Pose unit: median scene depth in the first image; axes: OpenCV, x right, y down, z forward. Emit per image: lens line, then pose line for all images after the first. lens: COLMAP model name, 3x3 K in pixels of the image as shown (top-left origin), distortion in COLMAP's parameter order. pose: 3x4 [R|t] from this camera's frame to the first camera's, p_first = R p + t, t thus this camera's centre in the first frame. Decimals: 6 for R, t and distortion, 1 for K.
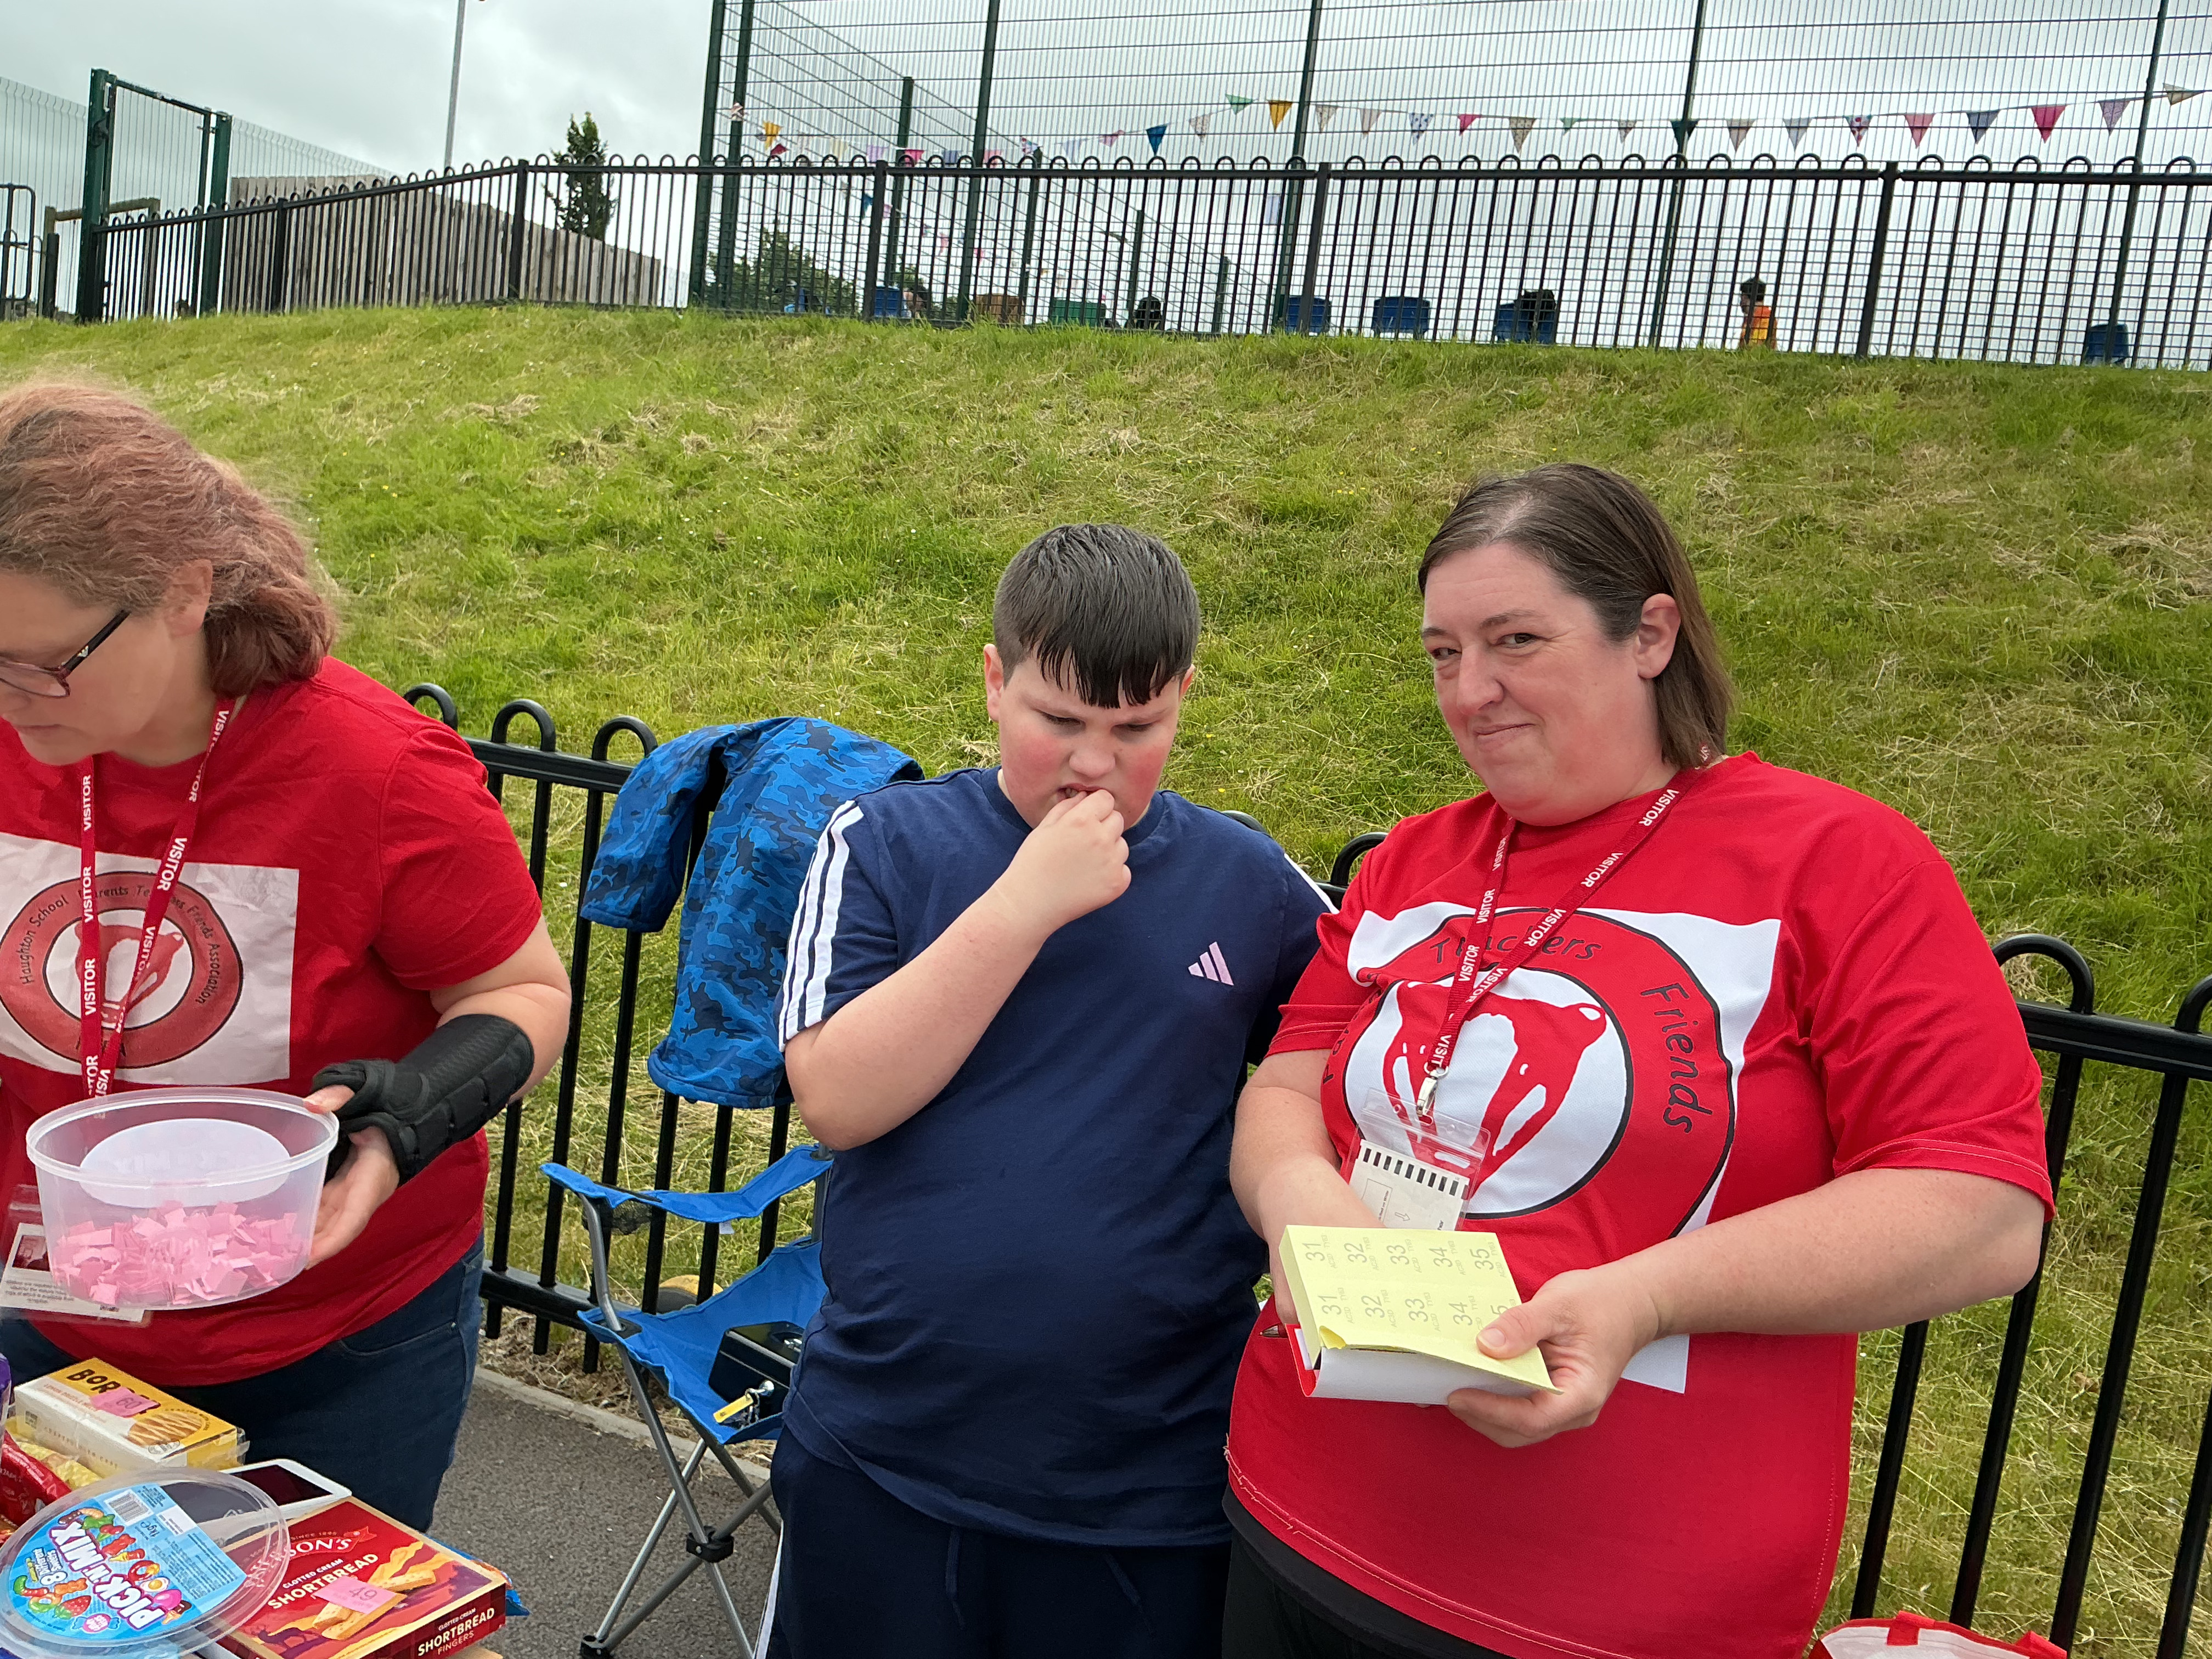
lens RADIAL K [[1849.1, 0, 1105.8], [0, 1849.1, 833.2], [0, 0, 1]] dist [0.043940, -0.108437]
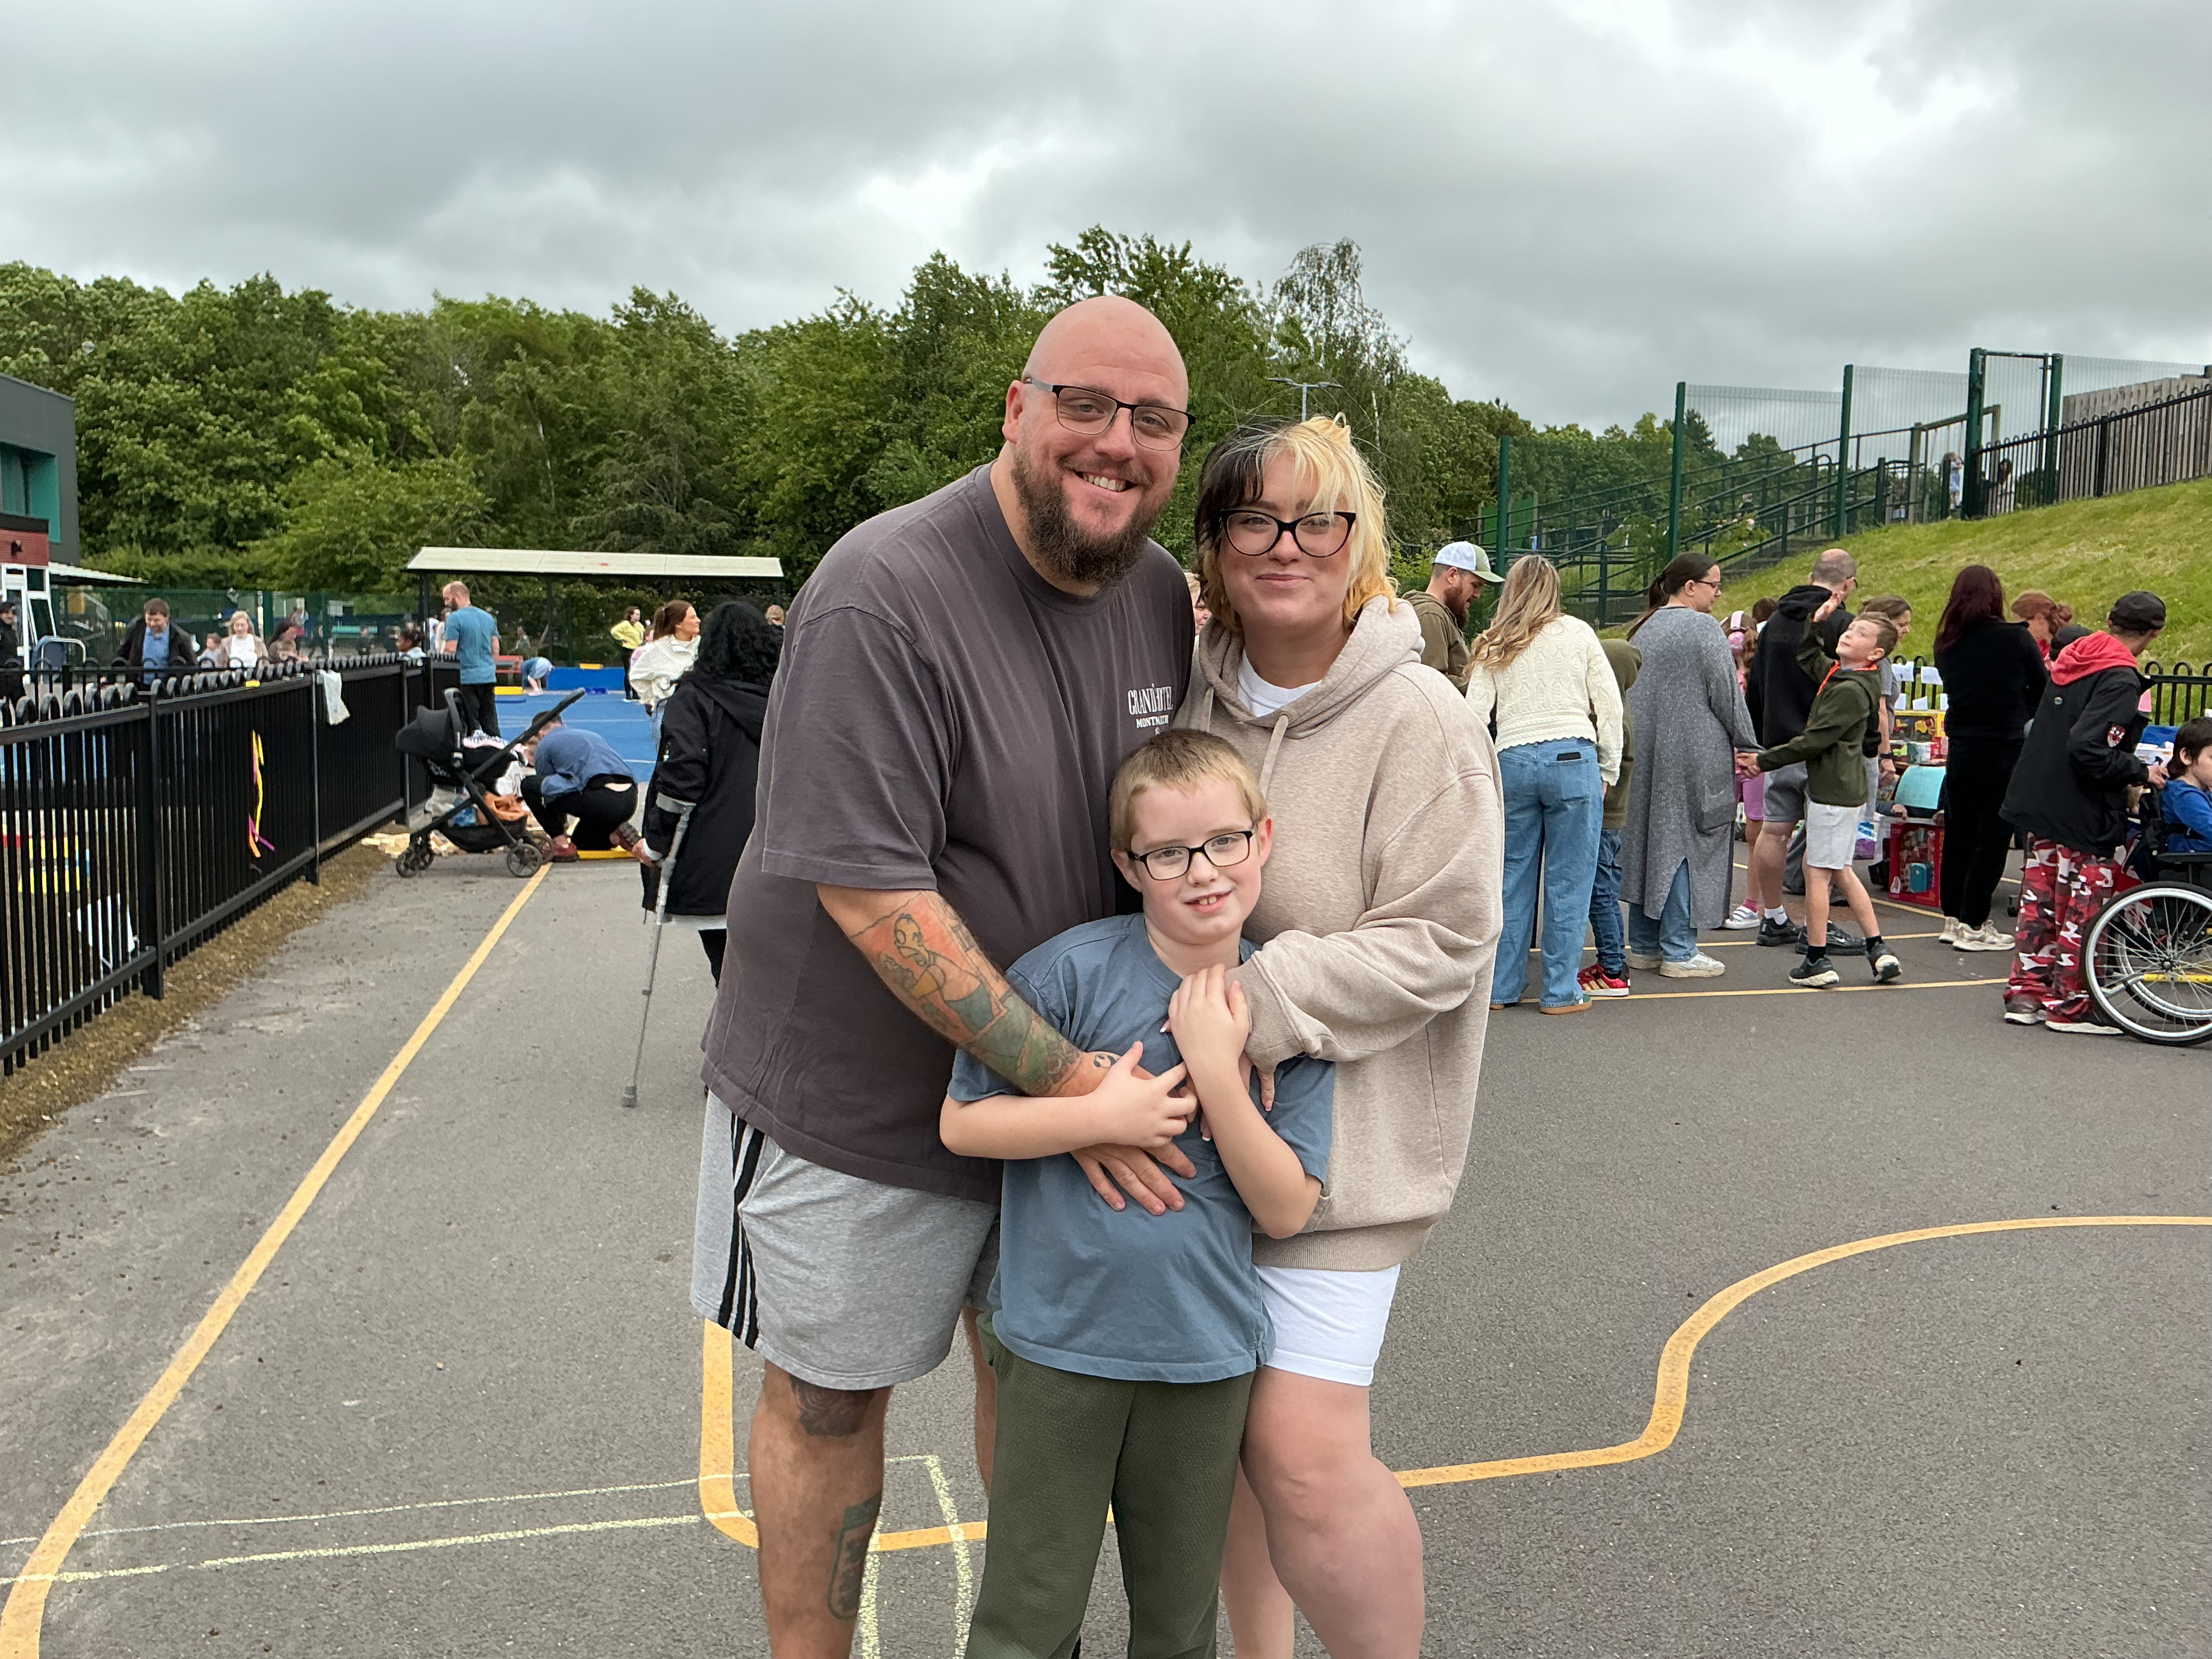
lens RADIAL K [[1792.9, 0, 1126.9], [0, 1792.9, 838.4], [0, 0, 1]] dist [-0.040646, -0.004667]
pose [[0.613778, -0.019208, -0.789245, 0.233438], [-0.028347, 0.998523, -0.046346, 0.106862], [0.788970, 0.050819, 0.612327, -0.586135]]
